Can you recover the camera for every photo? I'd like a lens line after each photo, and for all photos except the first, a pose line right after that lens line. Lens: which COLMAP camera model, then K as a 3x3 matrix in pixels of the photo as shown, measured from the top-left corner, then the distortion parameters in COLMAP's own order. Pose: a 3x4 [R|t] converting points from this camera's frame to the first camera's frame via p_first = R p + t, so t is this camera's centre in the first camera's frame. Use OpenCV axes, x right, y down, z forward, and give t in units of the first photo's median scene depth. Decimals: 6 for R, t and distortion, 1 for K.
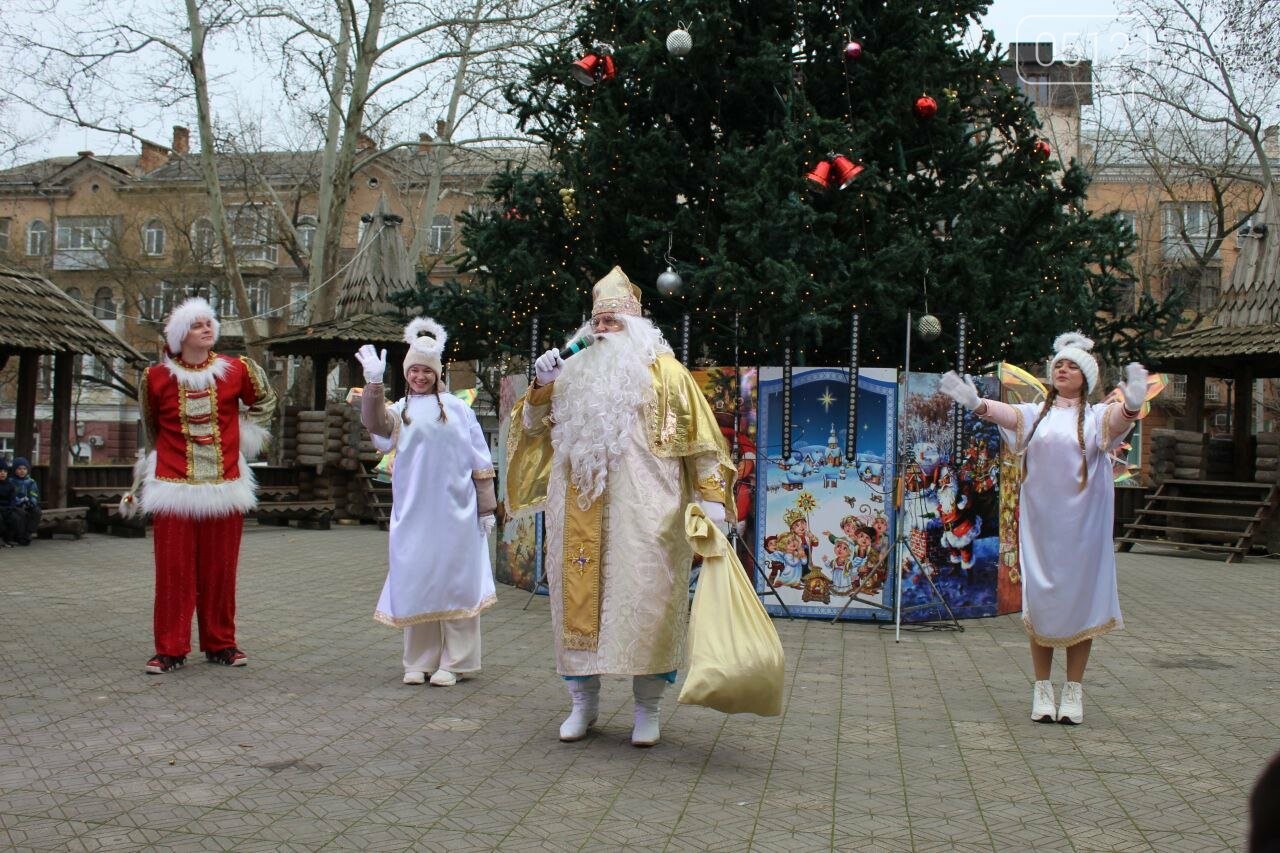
lens RADIAL K [[1203.9, 0, 640.0], [0, 1203.9, 426.5], [0, 0, 1]] dist [-0.163033, 0.209744]
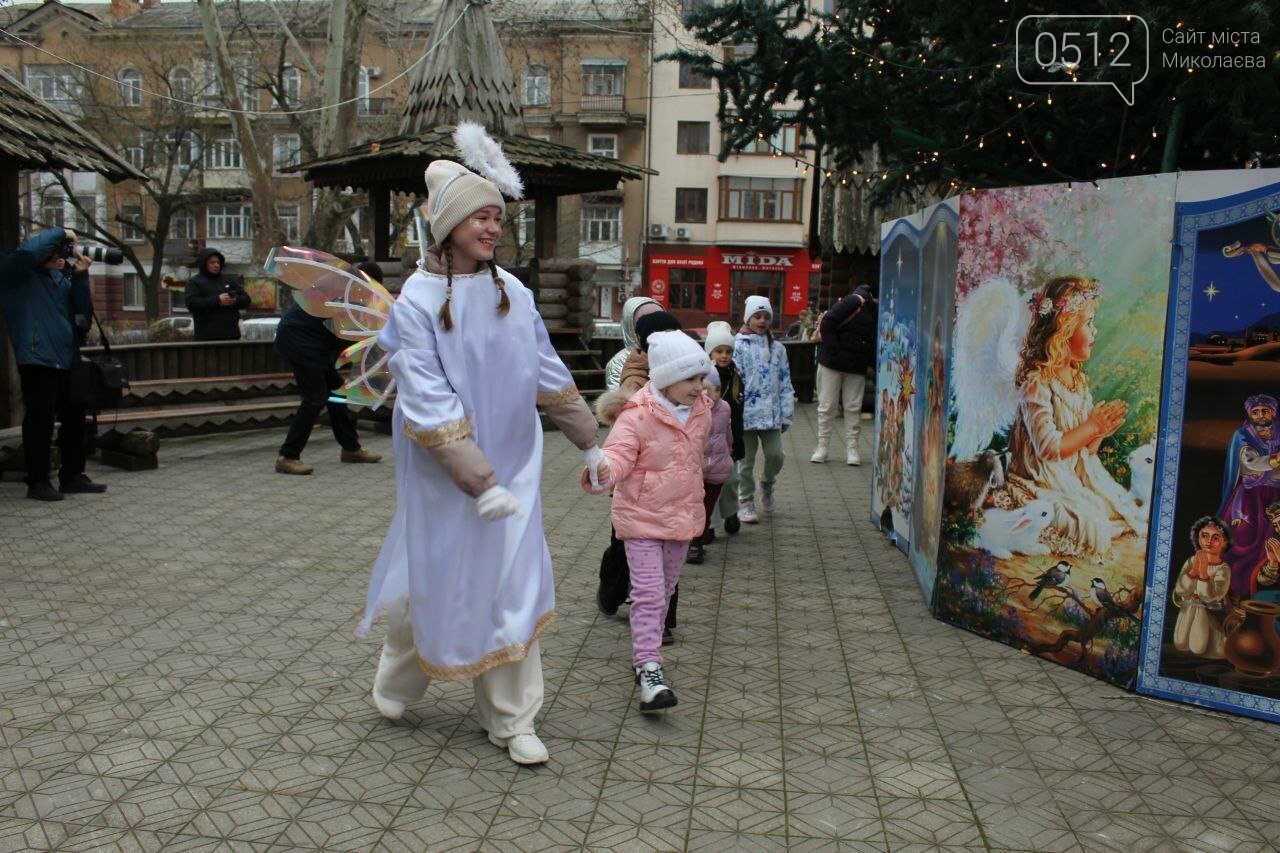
lens RADIAL K [[1067.2, 0, 640.0], [0, 1067.2, 426.5], [0, 0, 1]] dist [-0.176416, 0.174590]
pose [[0.998305, -0.005161, 0.057977, -0.147016], [-0.003061, 0.990028, 0.140841, -0.004525], [-0.058126, -0.140779, 0.988333, 0.333342]]
